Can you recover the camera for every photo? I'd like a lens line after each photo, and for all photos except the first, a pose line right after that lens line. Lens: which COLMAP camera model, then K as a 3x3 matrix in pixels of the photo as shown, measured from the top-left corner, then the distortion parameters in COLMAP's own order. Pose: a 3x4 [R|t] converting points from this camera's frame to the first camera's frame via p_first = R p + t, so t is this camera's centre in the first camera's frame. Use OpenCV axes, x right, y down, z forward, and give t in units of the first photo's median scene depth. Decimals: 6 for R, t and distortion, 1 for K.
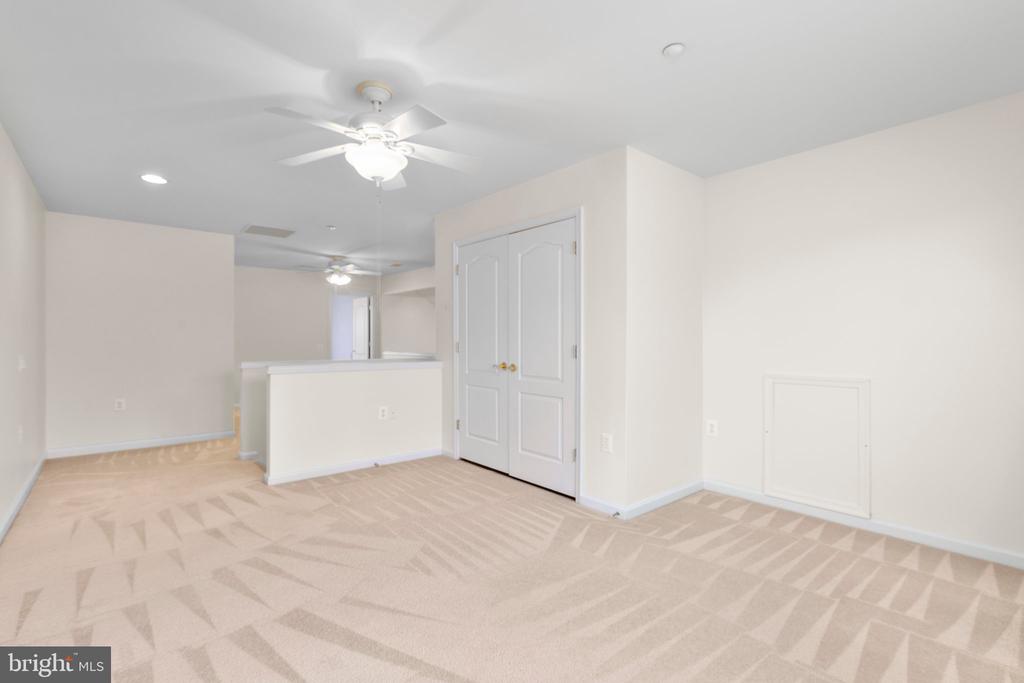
lens RADIAL K [[460.0, 0, 509.9], [0, 460.0, 344.2], [0, 0, 1]] dist [0.000510, 0.000040]
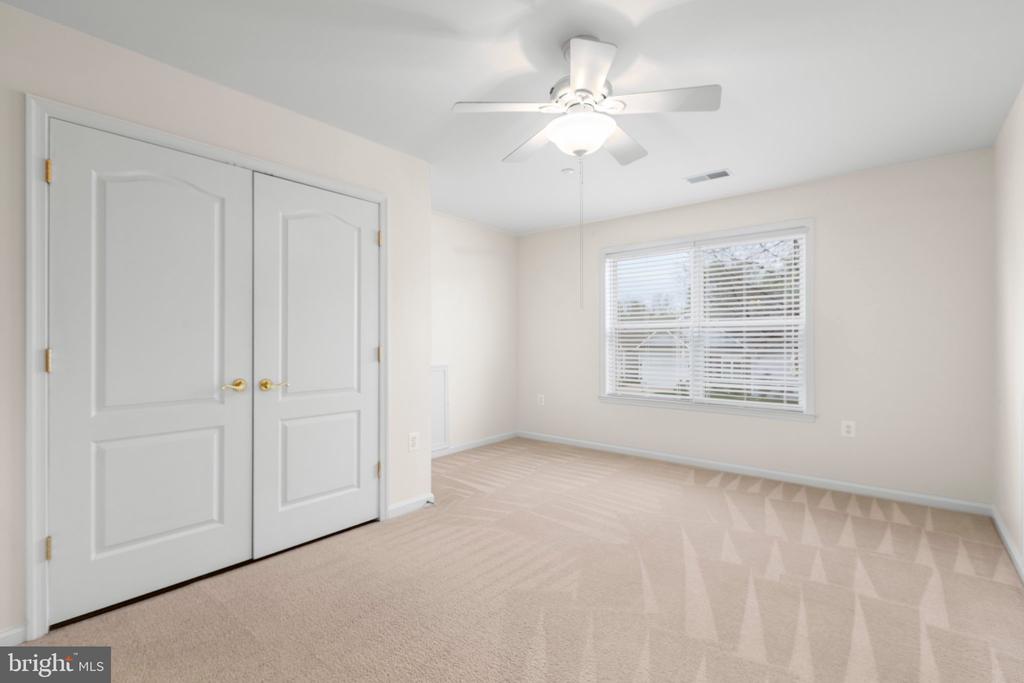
lens RADIAL K [[463.9, 0, 488.2], [0, 463.9, 331.8], [0, 0, 1]] dist [0.002857, 0.000446]
pose [[-0.123971, 0.006117, 0.992267, -0.721139], [-0.002183, 0.999977, -0.006438, -0.020758], [-0.992283, -0.002964, -0.123955, 0.830037]]
